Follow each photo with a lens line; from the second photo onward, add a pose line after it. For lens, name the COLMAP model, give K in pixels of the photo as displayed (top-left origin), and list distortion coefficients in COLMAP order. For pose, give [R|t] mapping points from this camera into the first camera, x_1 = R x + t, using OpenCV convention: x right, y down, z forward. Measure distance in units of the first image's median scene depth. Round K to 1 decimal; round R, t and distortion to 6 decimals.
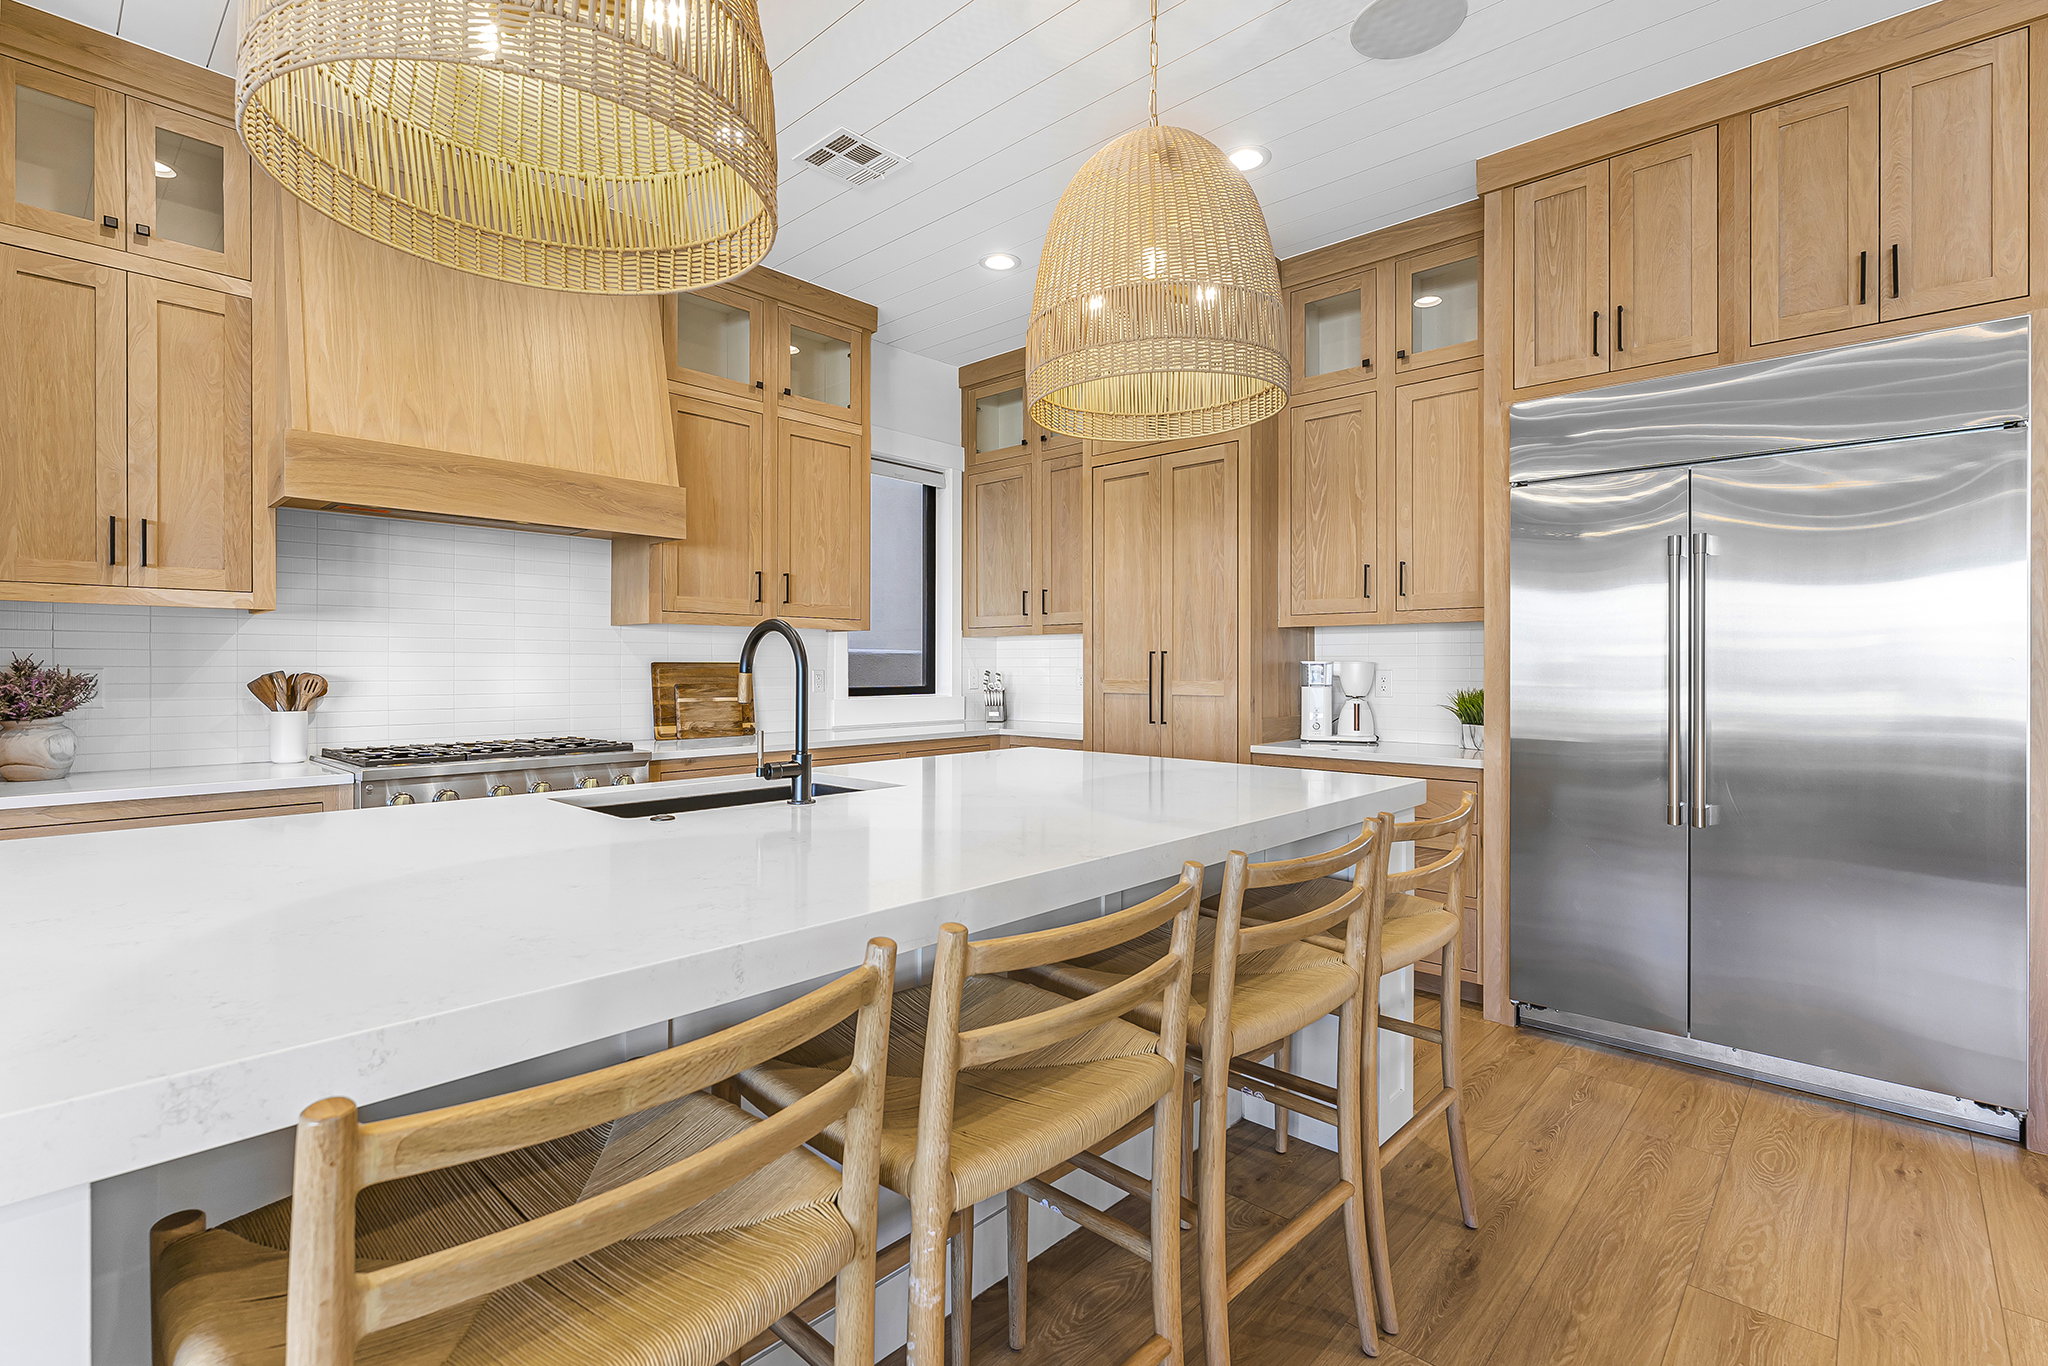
lens RADIAL K [[939.7, 0, 1022.9], [0, 939.7, 672.1], [0, 0, 1]] dist [-0.000875, -0.000087]
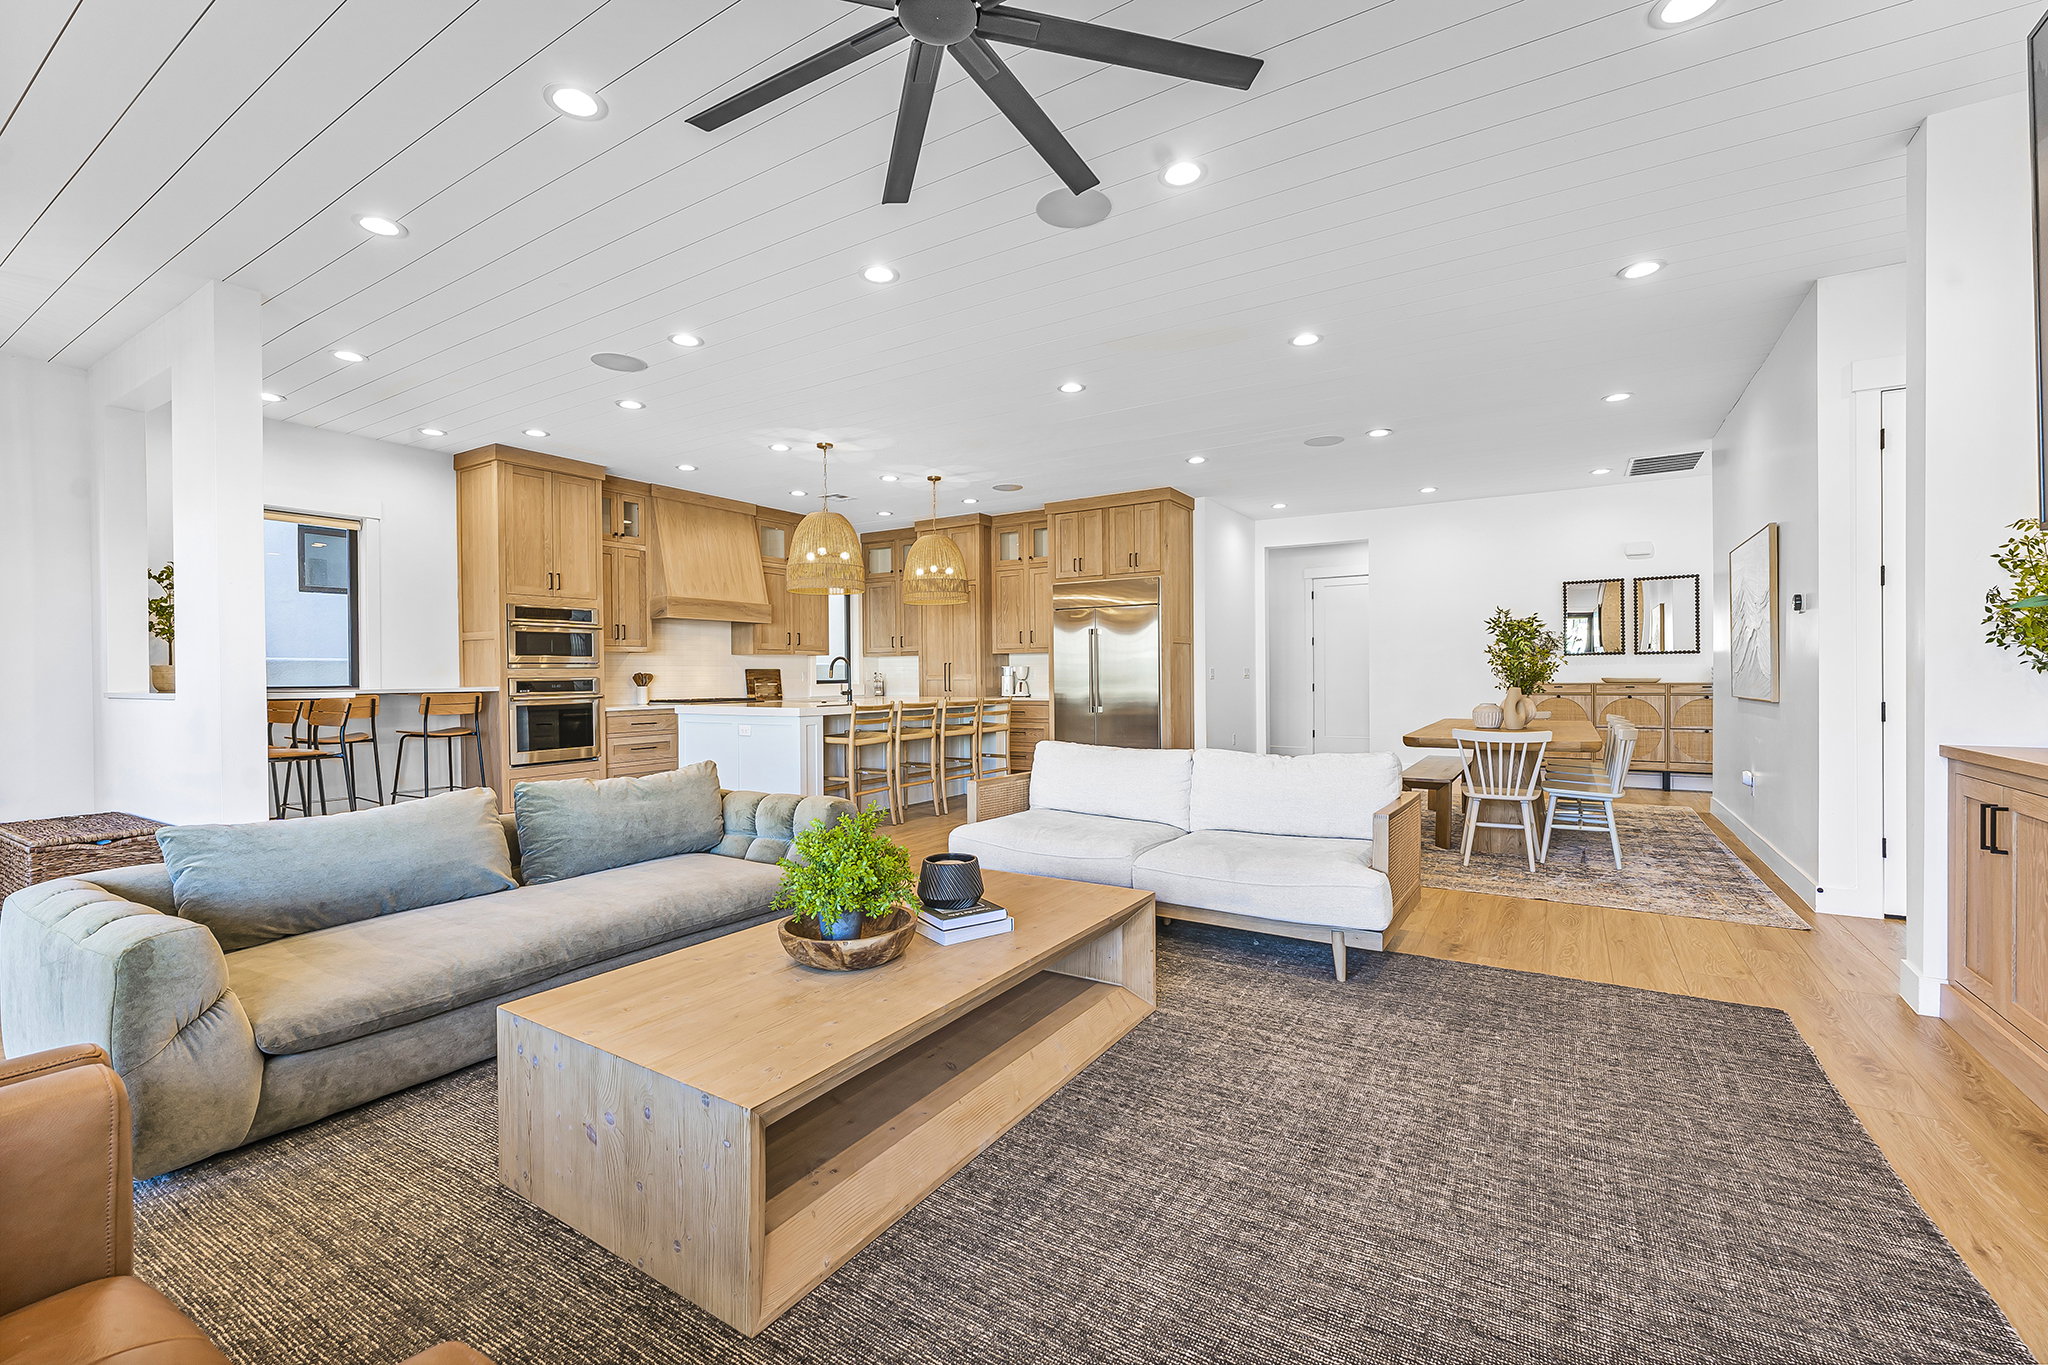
lens RADIAL K [[860.1, 0, 1024.0], [0, 860.1, 682.5], [0, 0, 1]] dist [0.000441, 0.000008]
pose [[0.983635, -0.012060, 0.179769, -0.077081], [0.011719, 0.999927, 0.002959, 0.026993], [-0.179791, -0.000804, 0.983704, -1.387654]]
